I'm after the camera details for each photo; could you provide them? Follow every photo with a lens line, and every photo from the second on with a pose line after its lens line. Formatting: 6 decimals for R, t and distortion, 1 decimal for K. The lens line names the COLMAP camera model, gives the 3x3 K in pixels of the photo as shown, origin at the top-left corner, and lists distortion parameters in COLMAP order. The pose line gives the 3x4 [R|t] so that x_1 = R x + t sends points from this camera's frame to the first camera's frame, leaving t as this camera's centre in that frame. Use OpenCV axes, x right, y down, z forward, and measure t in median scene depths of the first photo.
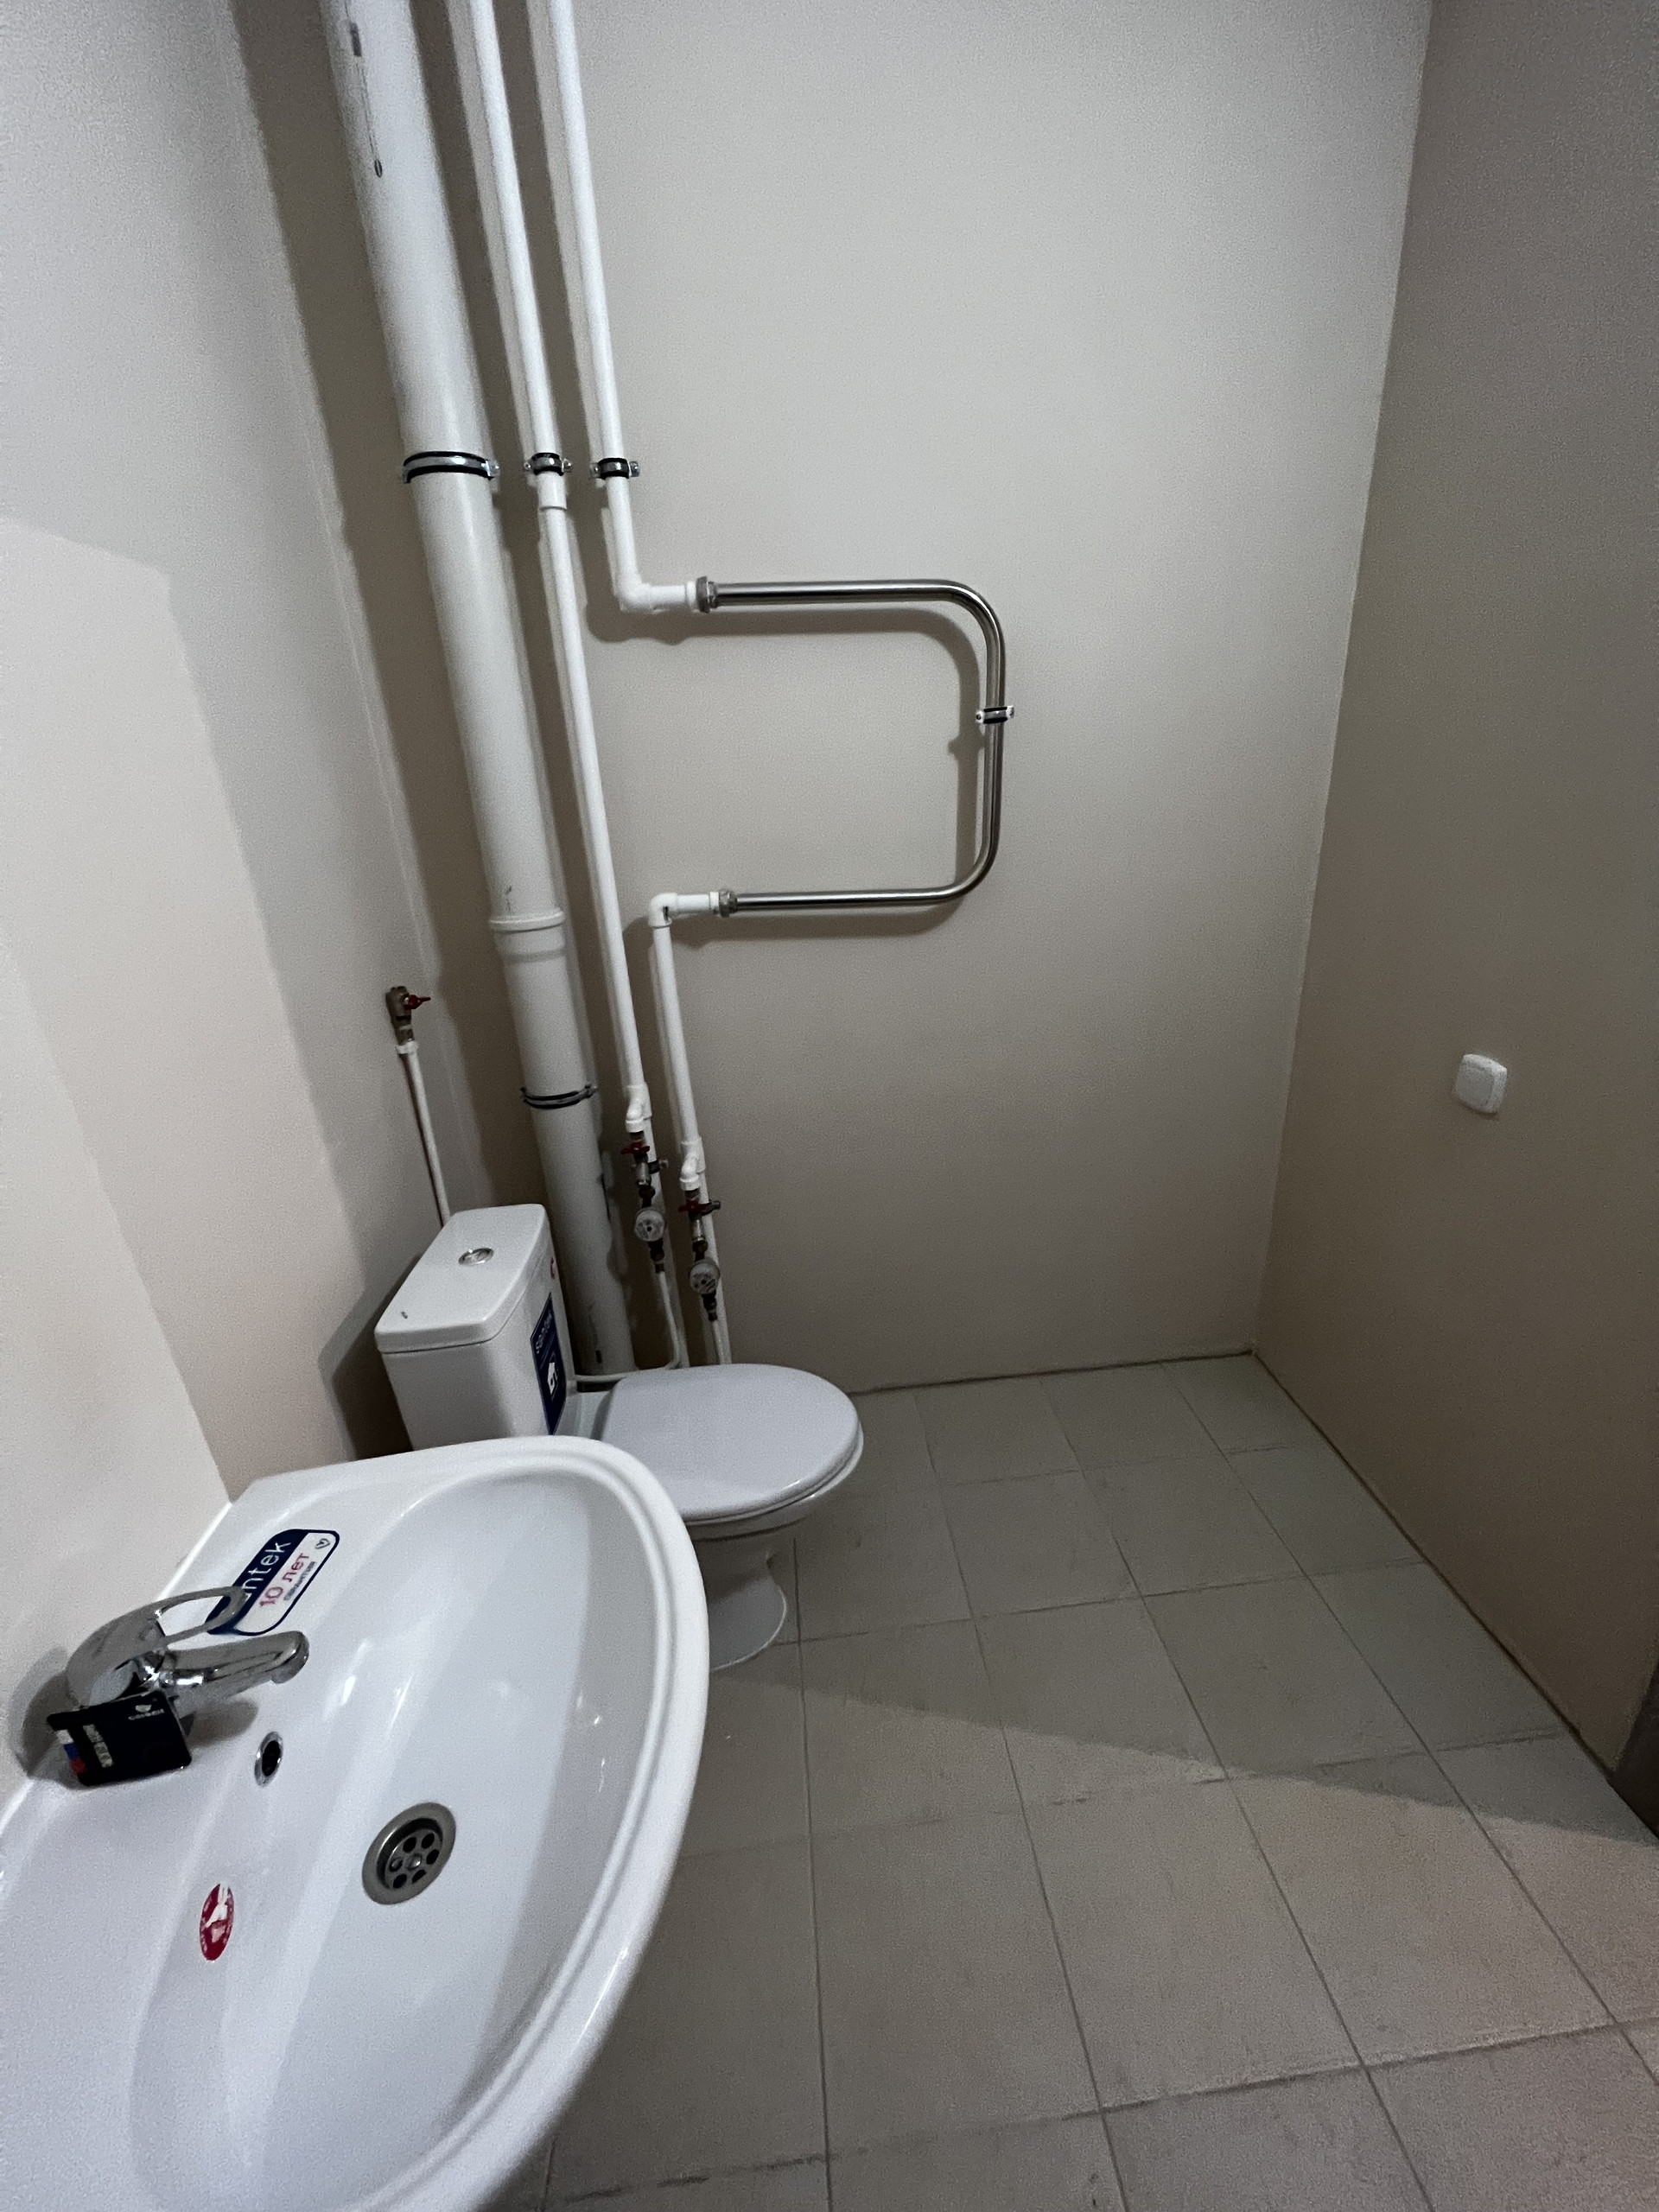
lens RADIAL K [[890.4, 0, 836.7], [0, 890.4, 1103.5], [0, 0, 1]] dist [0.004118, 0.000097]
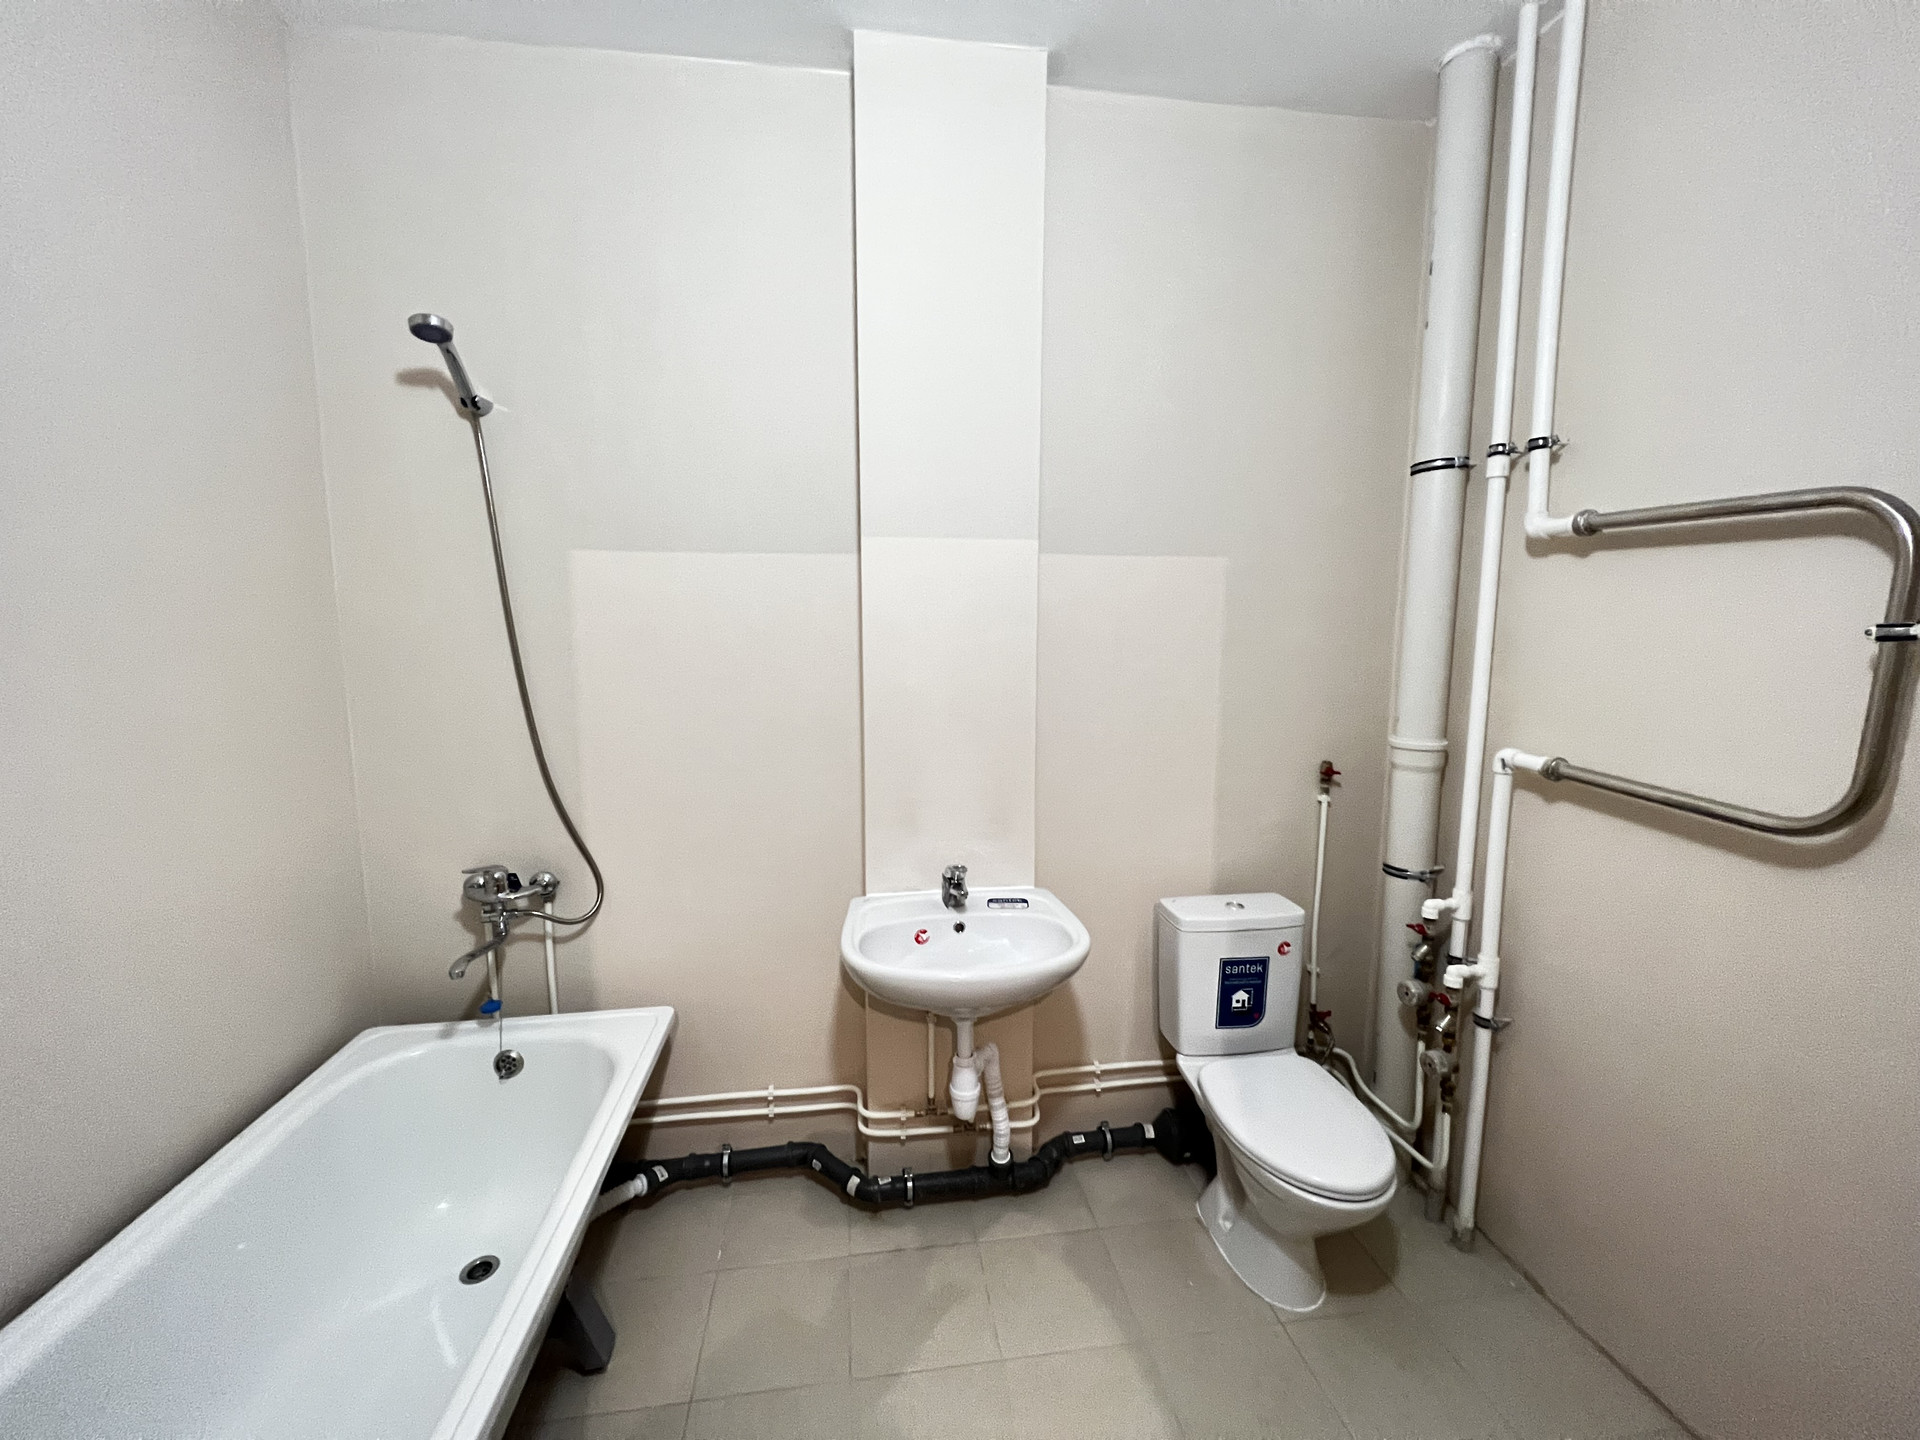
lens RADIAL K [[772.9, 0, 961.6], [0, 772.9, 715.8], [0, 0, 1]] dist [0.004118, 0.000097]
pose [[0.036019, 0.180280, -0.982956, 0.902514], [-0.358185, 0.920574, 0.155714, -0.193469], [0.932955, 0.346472, 0.097732, 0.203702]]
